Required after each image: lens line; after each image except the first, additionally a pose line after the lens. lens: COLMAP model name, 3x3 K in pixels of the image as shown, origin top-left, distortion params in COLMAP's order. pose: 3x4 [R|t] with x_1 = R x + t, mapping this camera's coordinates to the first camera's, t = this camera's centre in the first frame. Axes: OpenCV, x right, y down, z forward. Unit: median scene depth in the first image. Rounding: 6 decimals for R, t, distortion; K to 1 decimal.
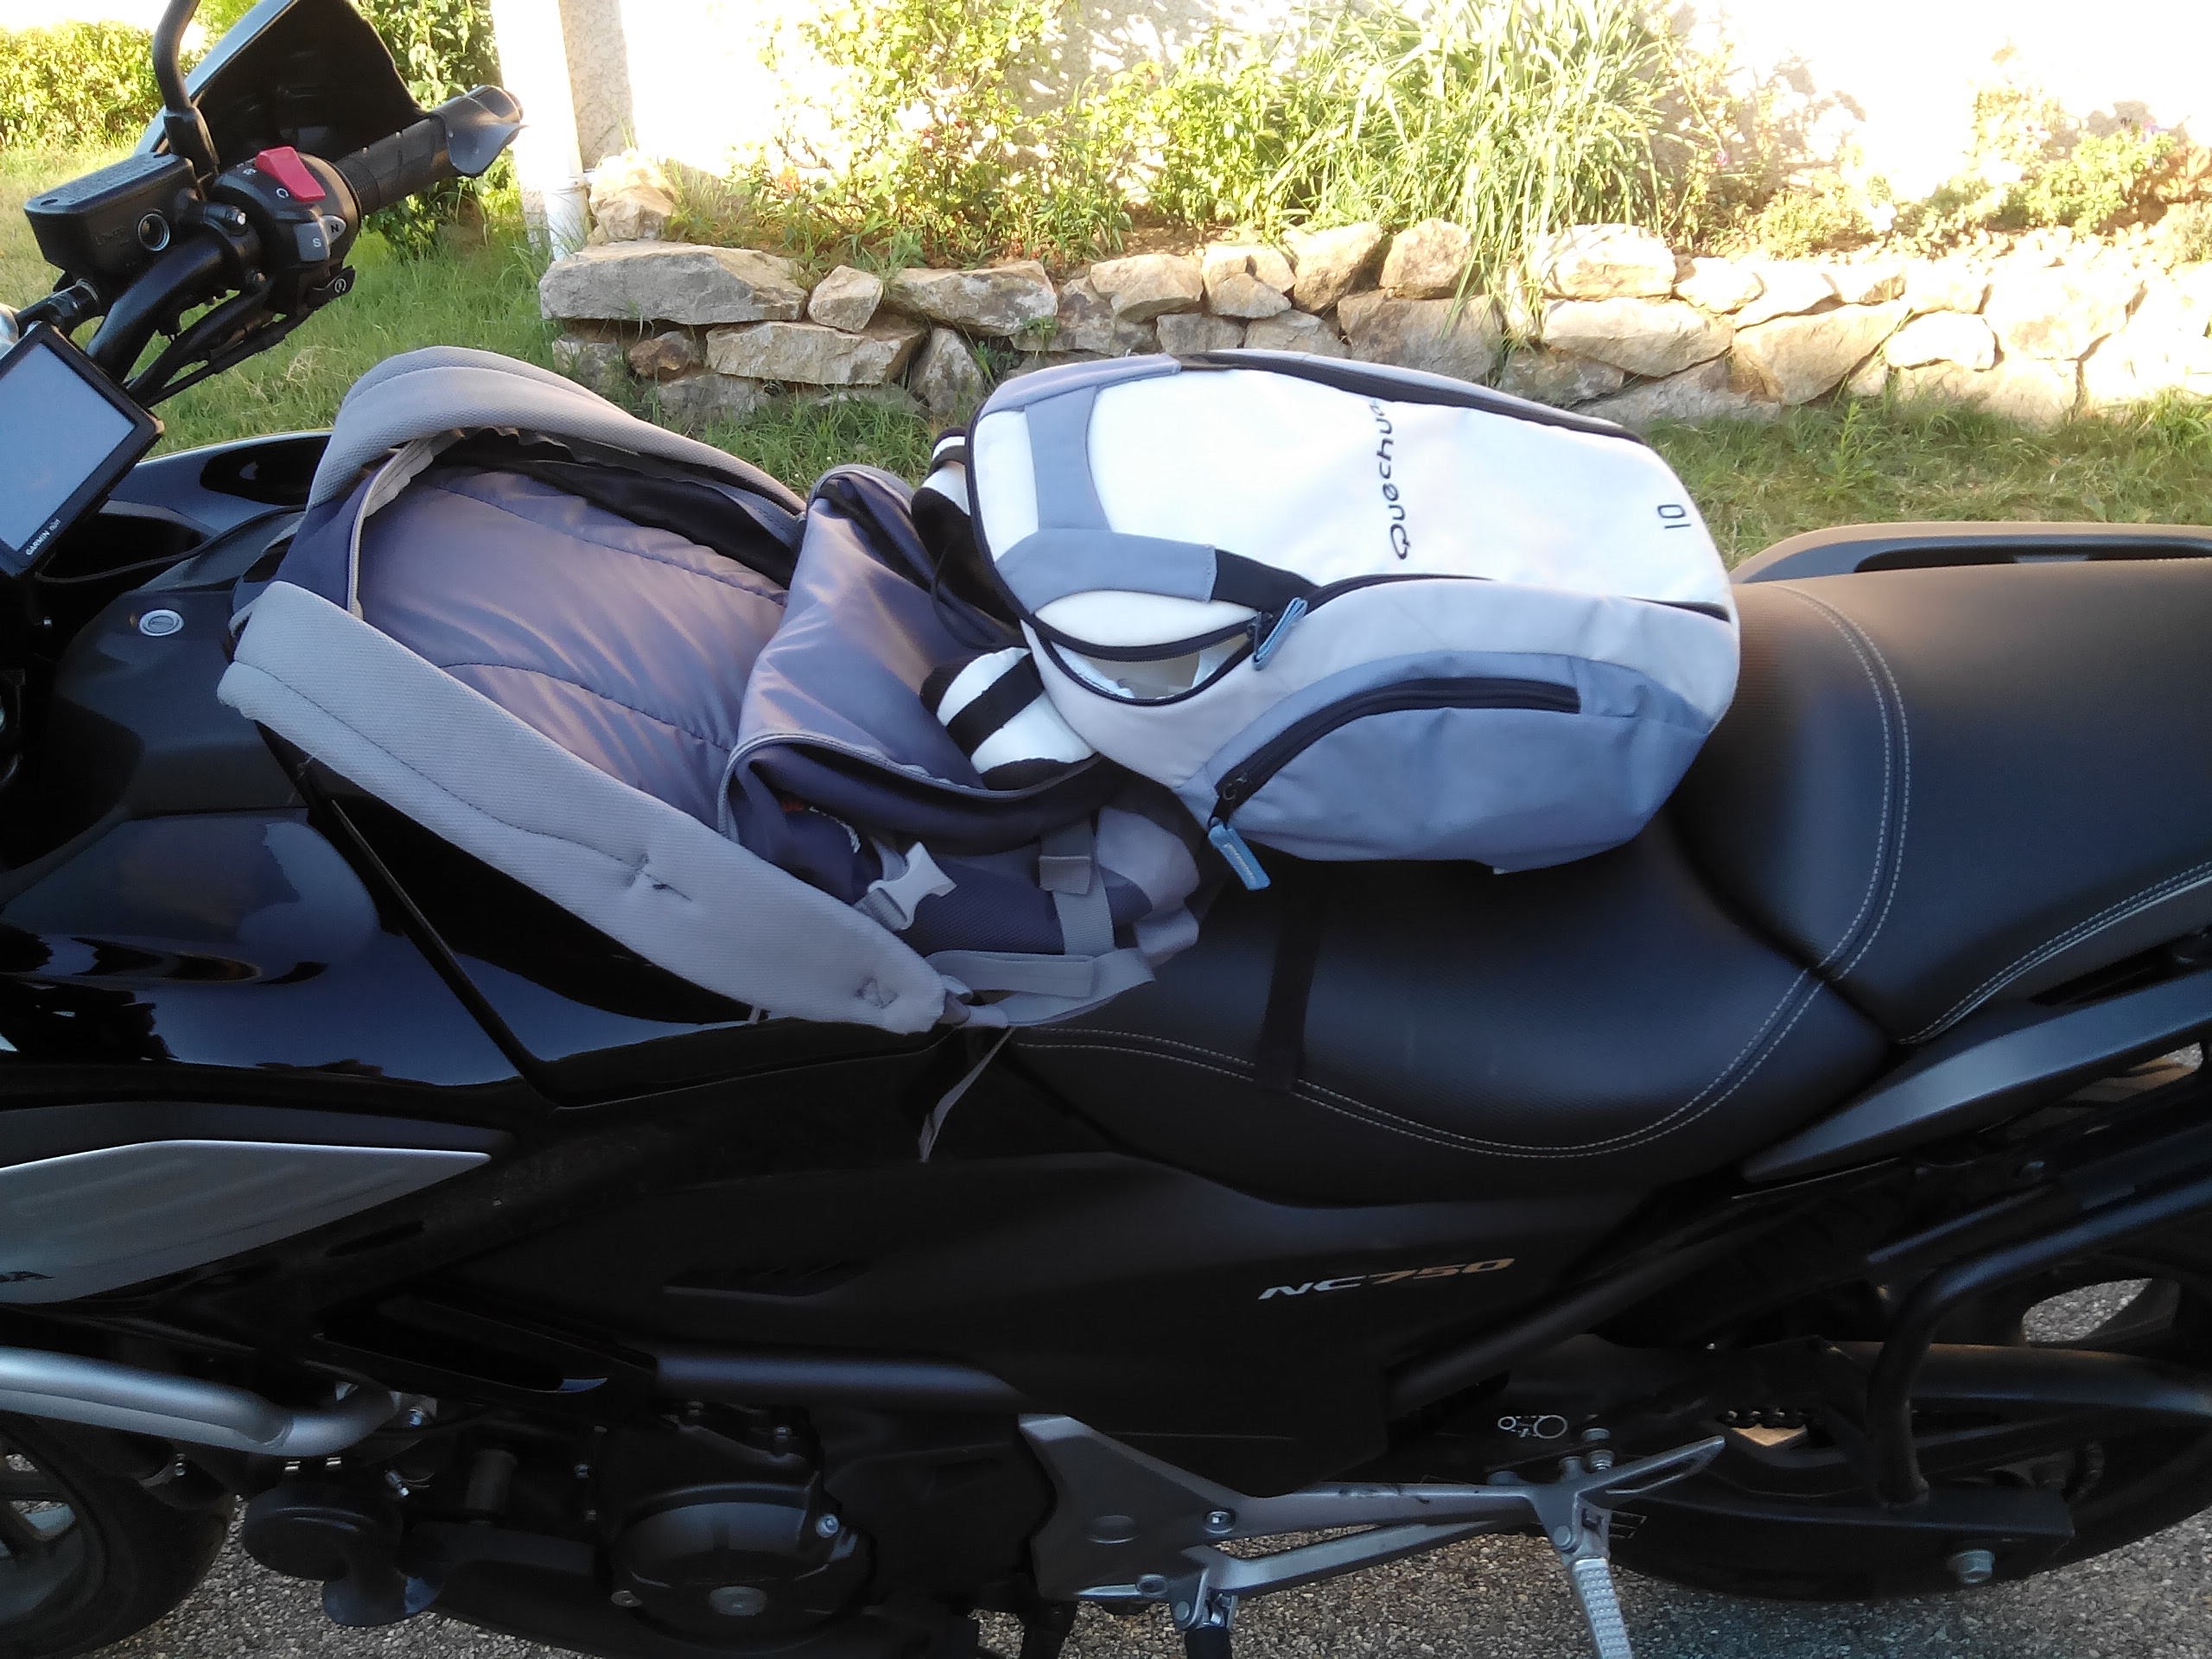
lens RADIAL K [[2119.5, 0, 1106.0], [0, 2119.5, 829.5], [0, 0, 1]] dist [0.070042, -0.147583]
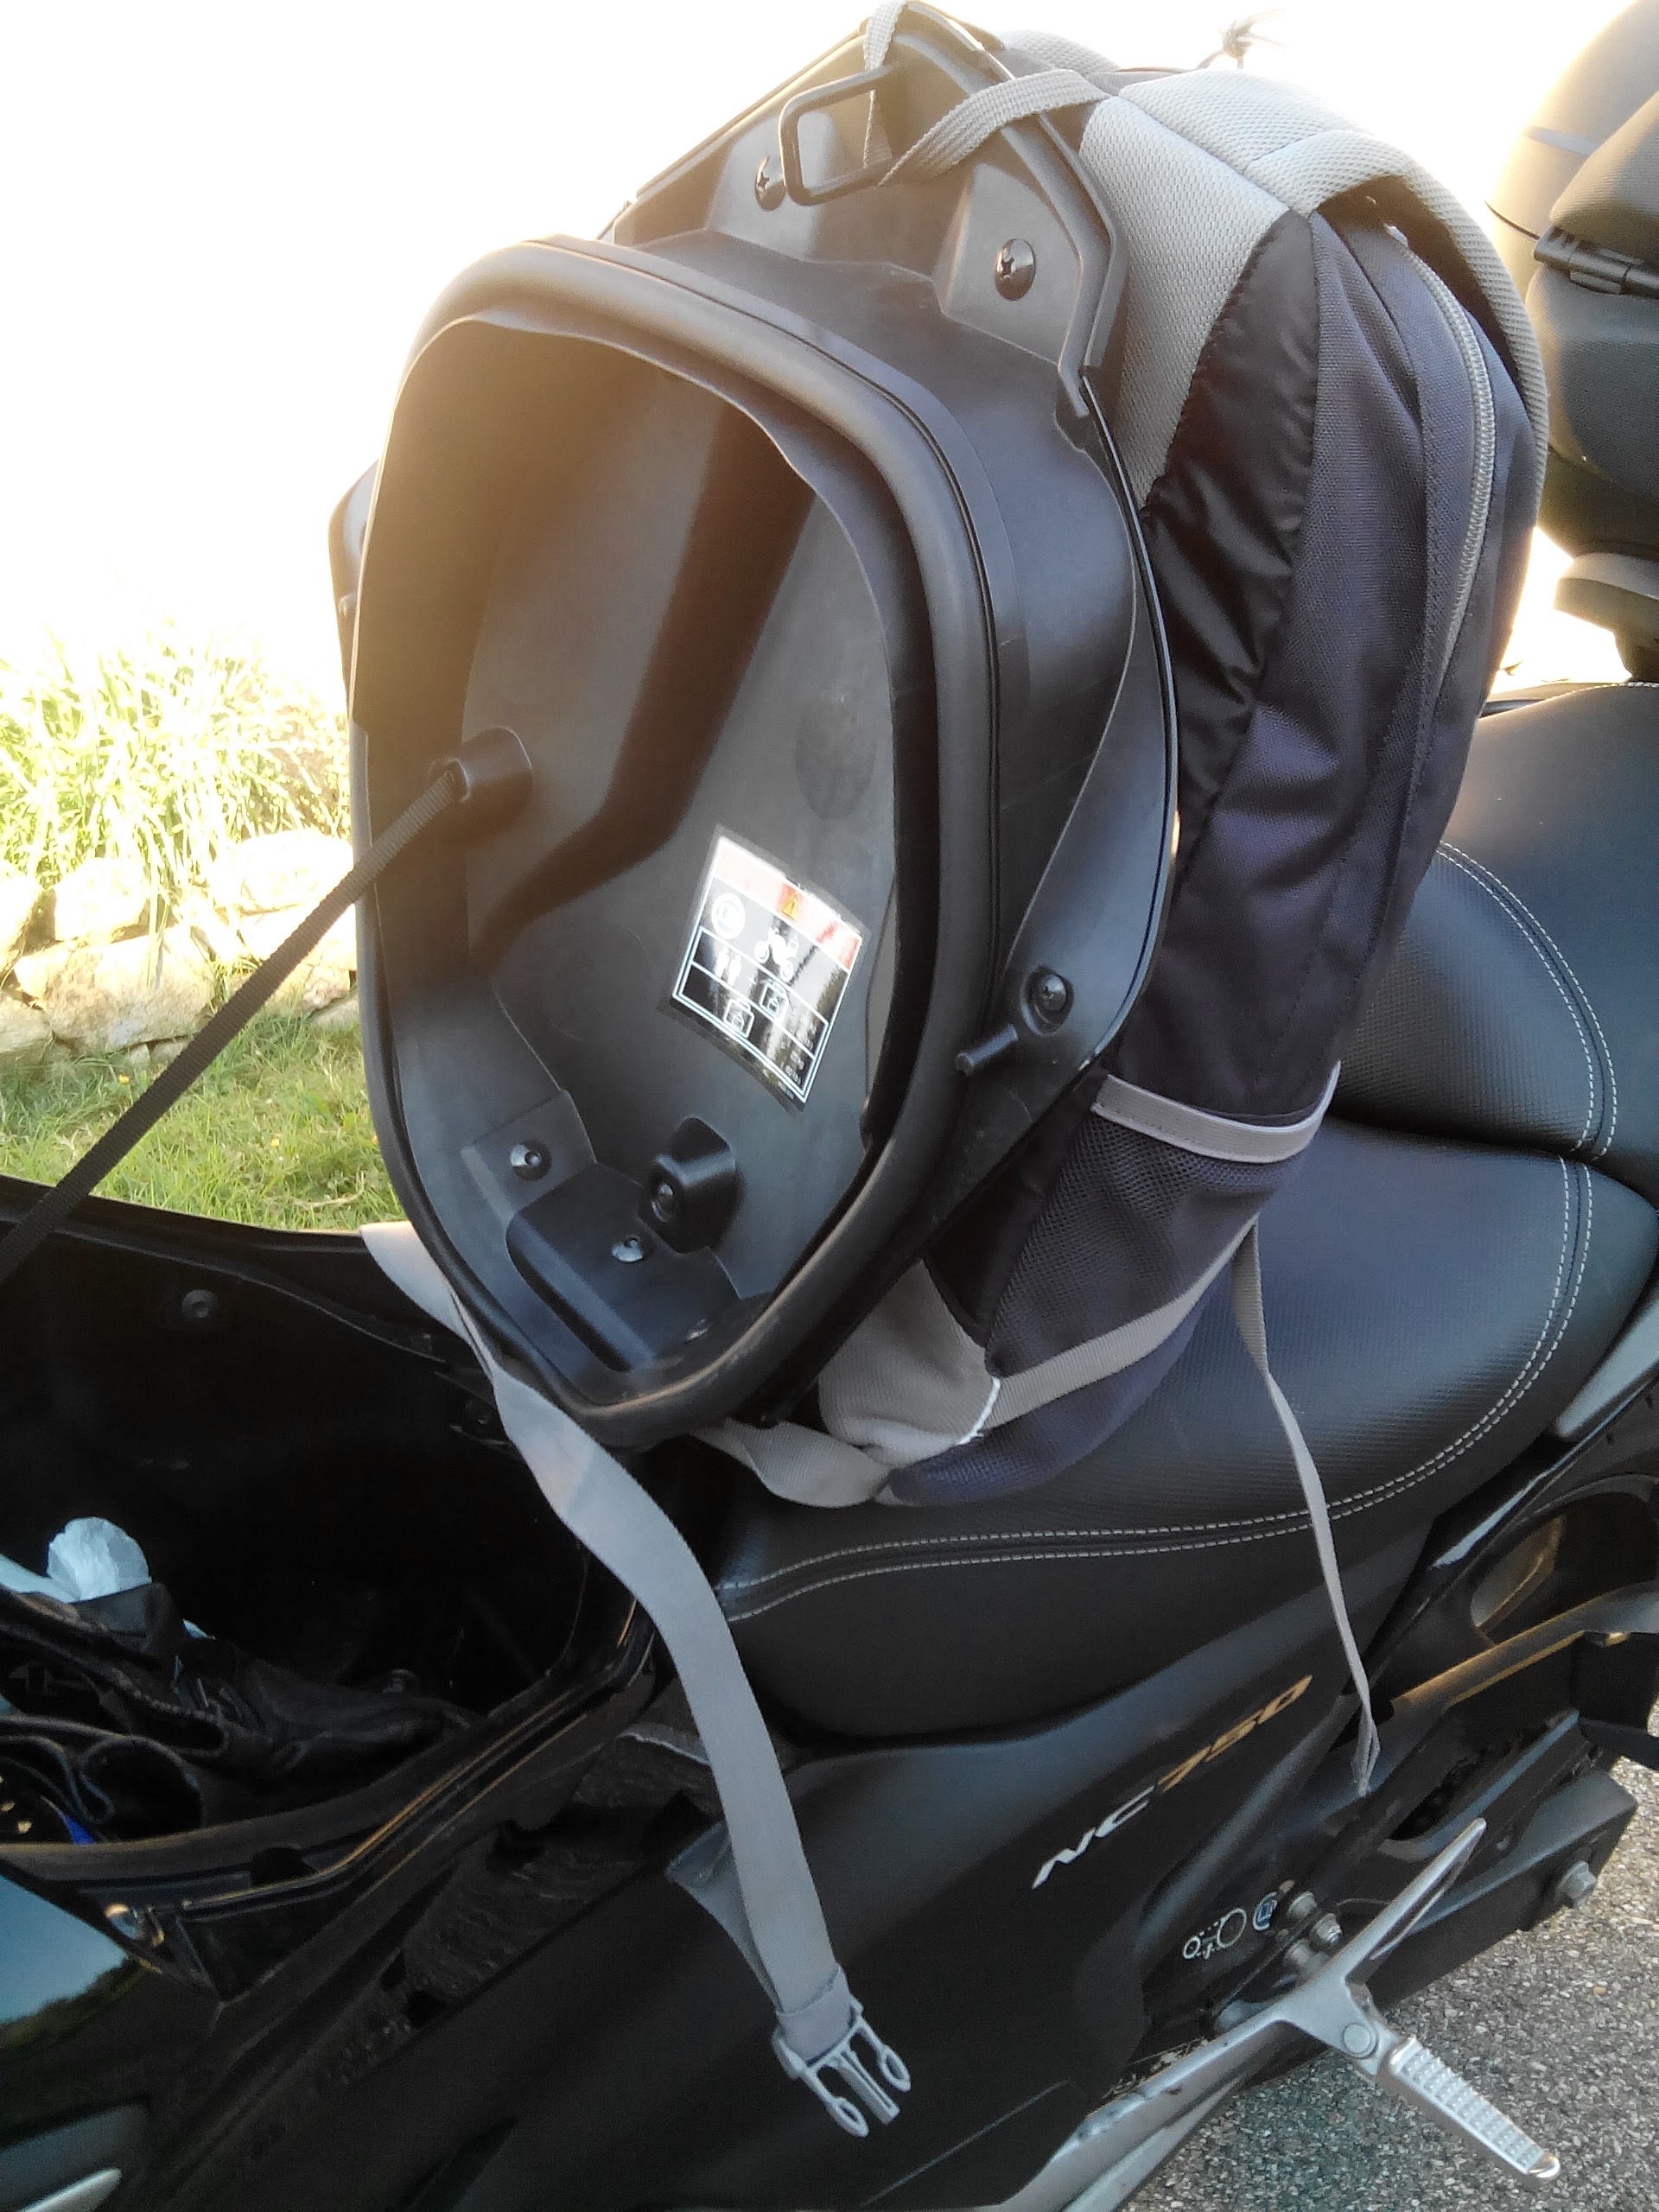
lens RADIAL K [[2119.5, 0, 829.5], [0, 2119.5, 1106.0], [0, 0, 1]] dist [0.070042, -0.147583]
pose [[0.818203, -0.246643, 0.519338, -0.088542], [0.344043, 0.933766, -0.098568, 0.008285], [-0.460629, 0.259323, 0.848866, 0.114112]]
